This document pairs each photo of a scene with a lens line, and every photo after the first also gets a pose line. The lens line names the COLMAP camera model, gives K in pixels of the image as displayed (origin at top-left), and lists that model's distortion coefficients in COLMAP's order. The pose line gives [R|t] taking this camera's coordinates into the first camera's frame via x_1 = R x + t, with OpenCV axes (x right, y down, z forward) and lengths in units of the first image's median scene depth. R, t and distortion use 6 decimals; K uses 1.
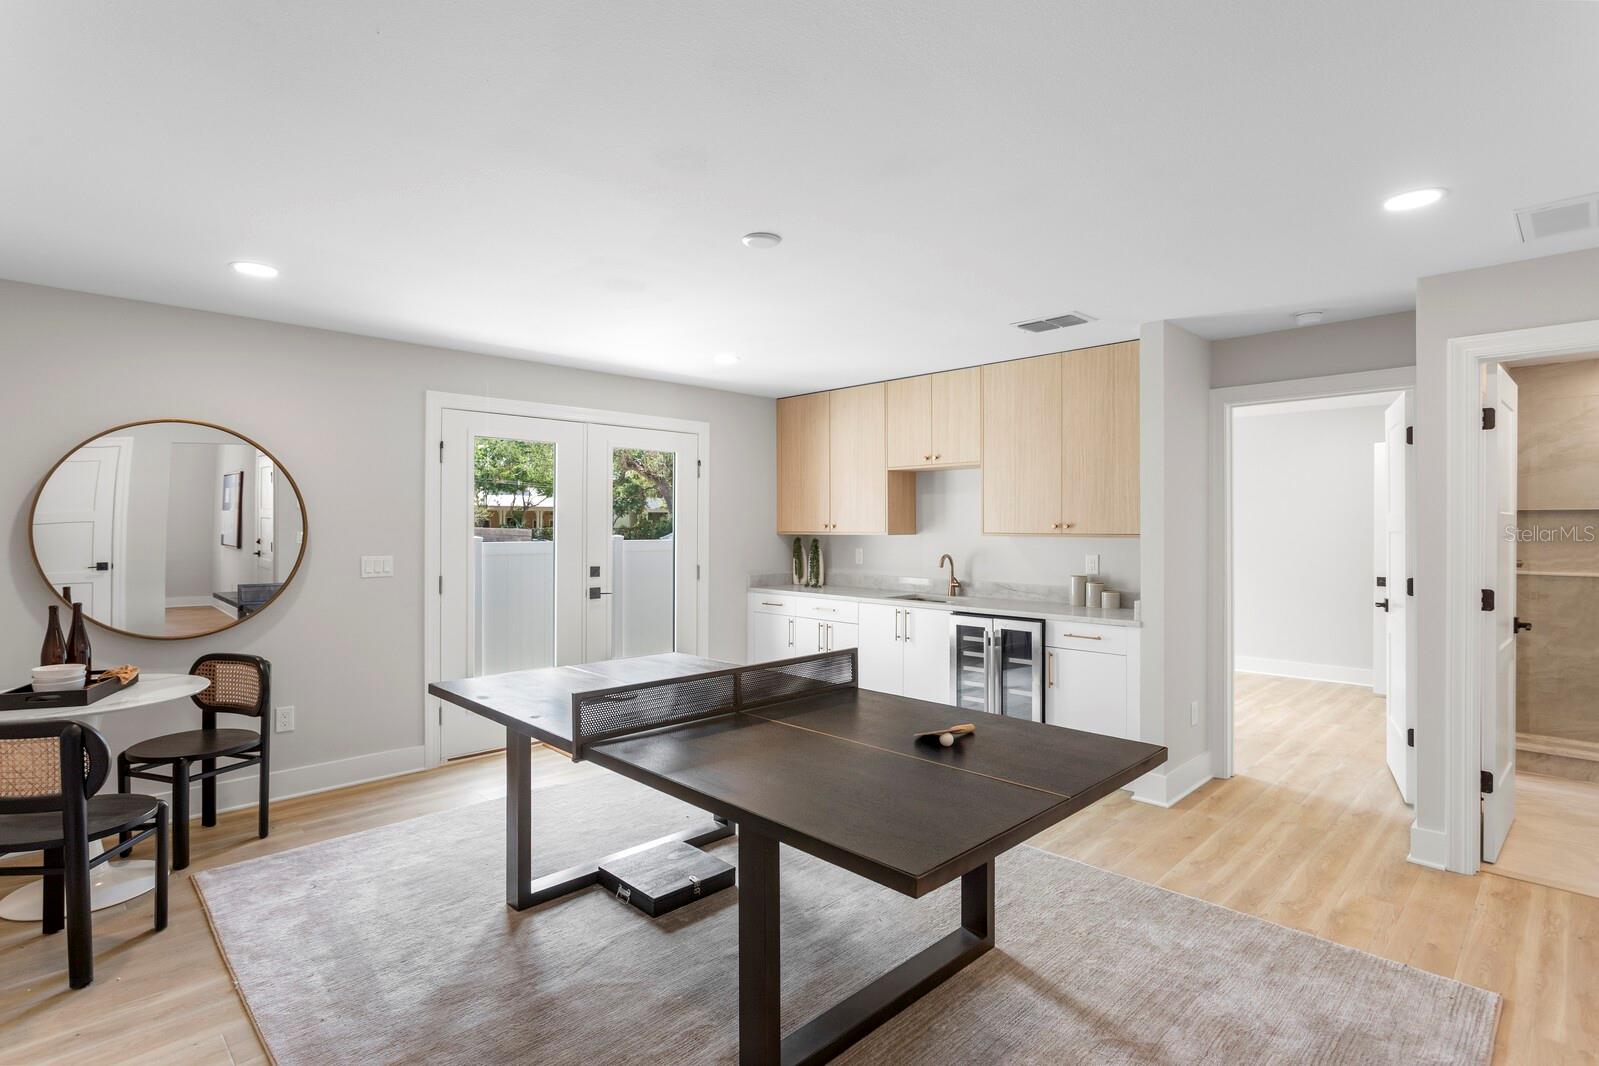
lens RADIAL K [[794.7, 0, 791.0], [0, 794.7, 540.2], [0, 0, 1]] dist [-0.042719, 0.000047]
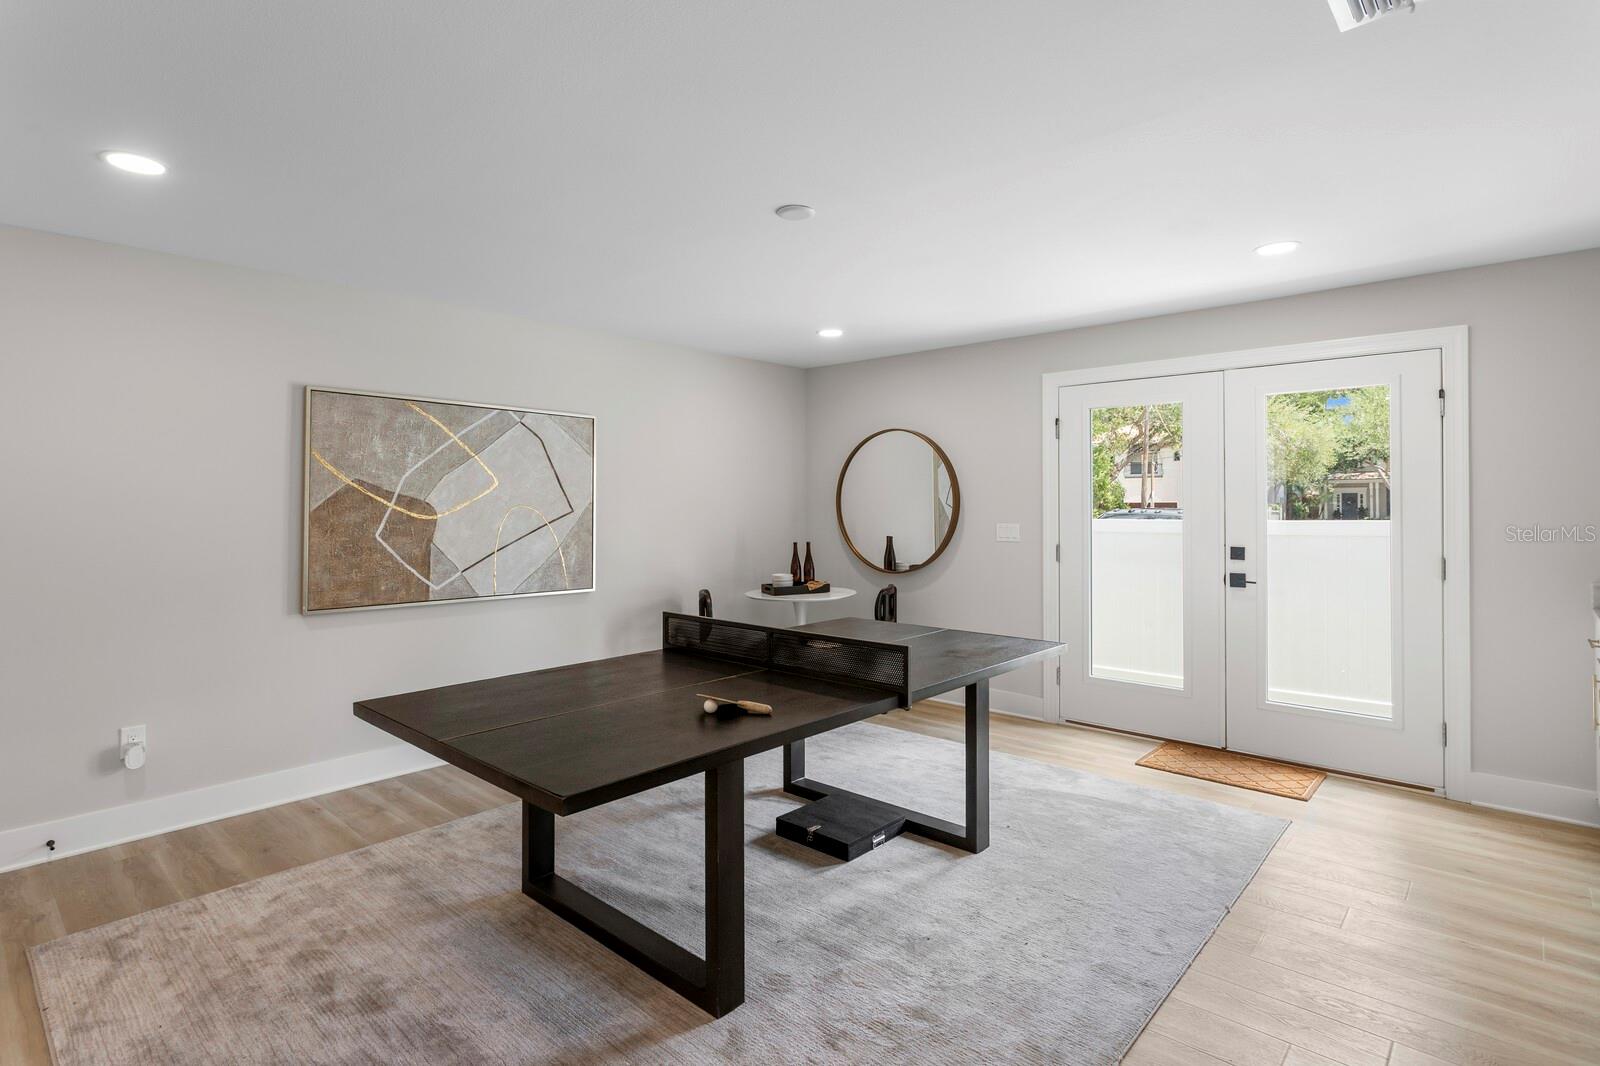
lens RADIAL K [[794.5, 0, 792.9], [0, 794.5, 516.3], [0, 0, 1]] dist [-0.001401, 0.000445]
pose [[0.049613, 0.020052, -0.998567, 0.696858], [-0.009947, 0.999759, 0.019581, -0.012210], [0.998719, 0.008961, 0.049801, 0.668992]]
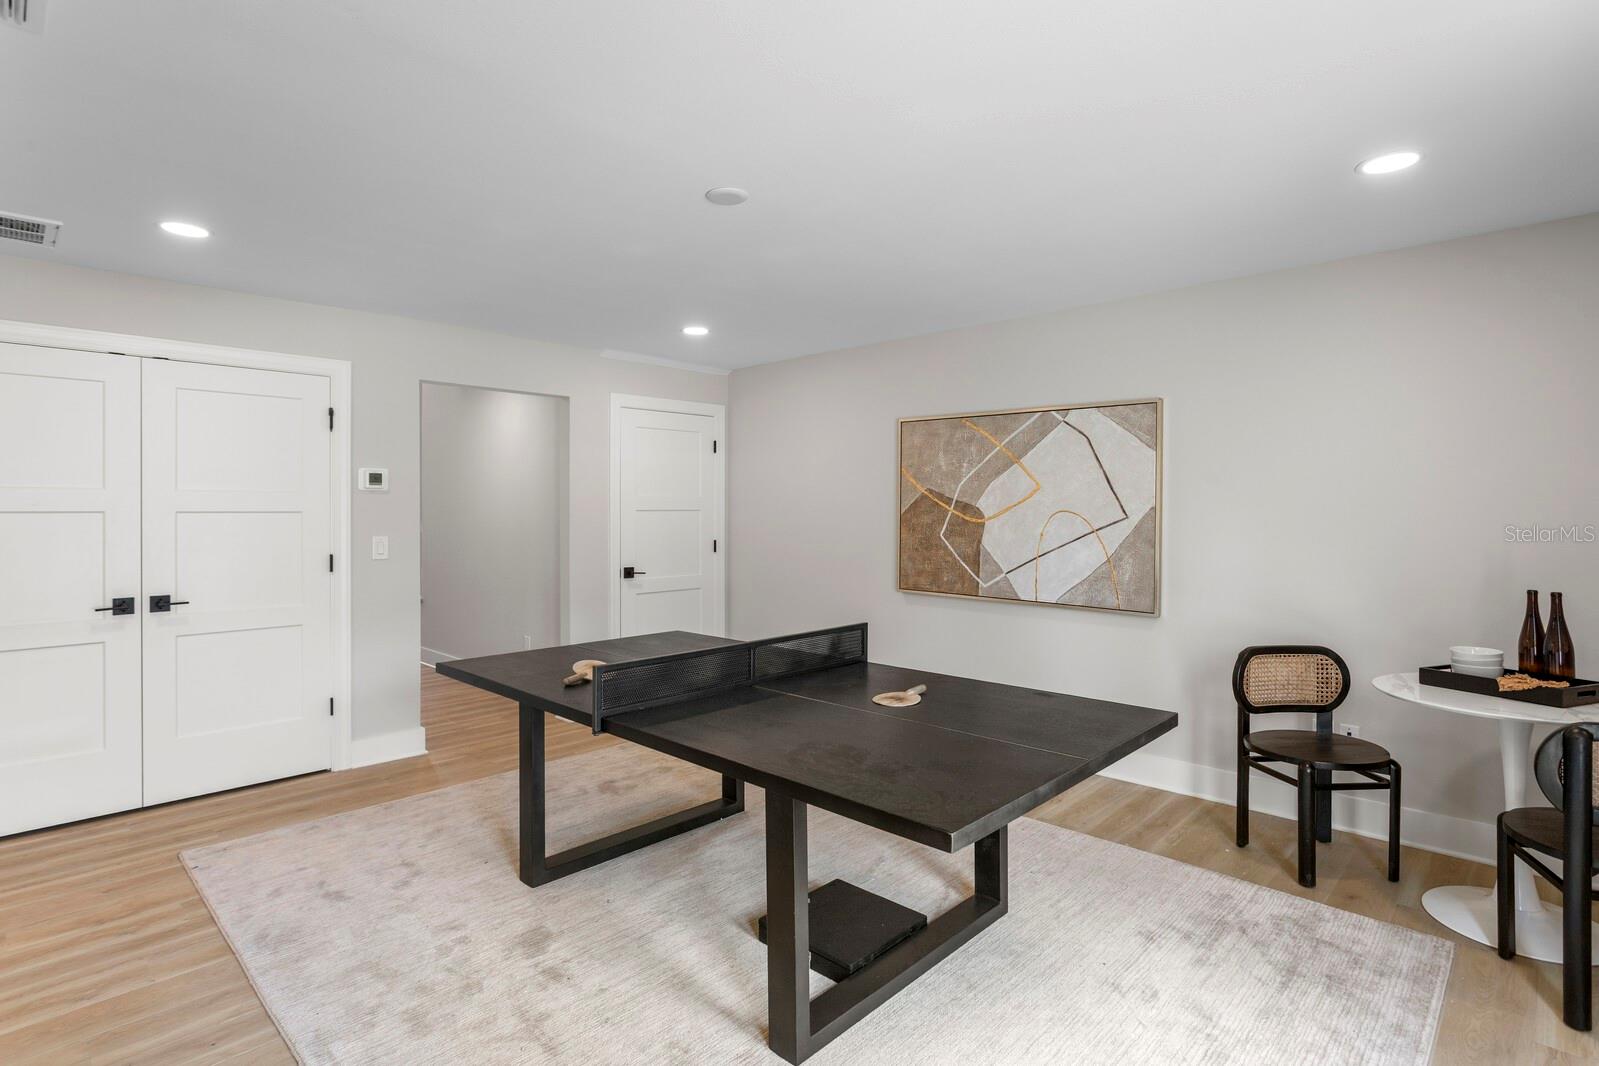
lens RADIAL K [[794.0, 0, 792.5], [0, 794.0, 516.3], [0, 0, 1]] dist [-0.001401, 0.000445]
pose [[-0.999354, 0.002020, -0.035875, -0.059034], [0.001334, 0.999816, 0.019142, -0.014386], [0.035907, 0.019082, -0.999173, 1.388270]]
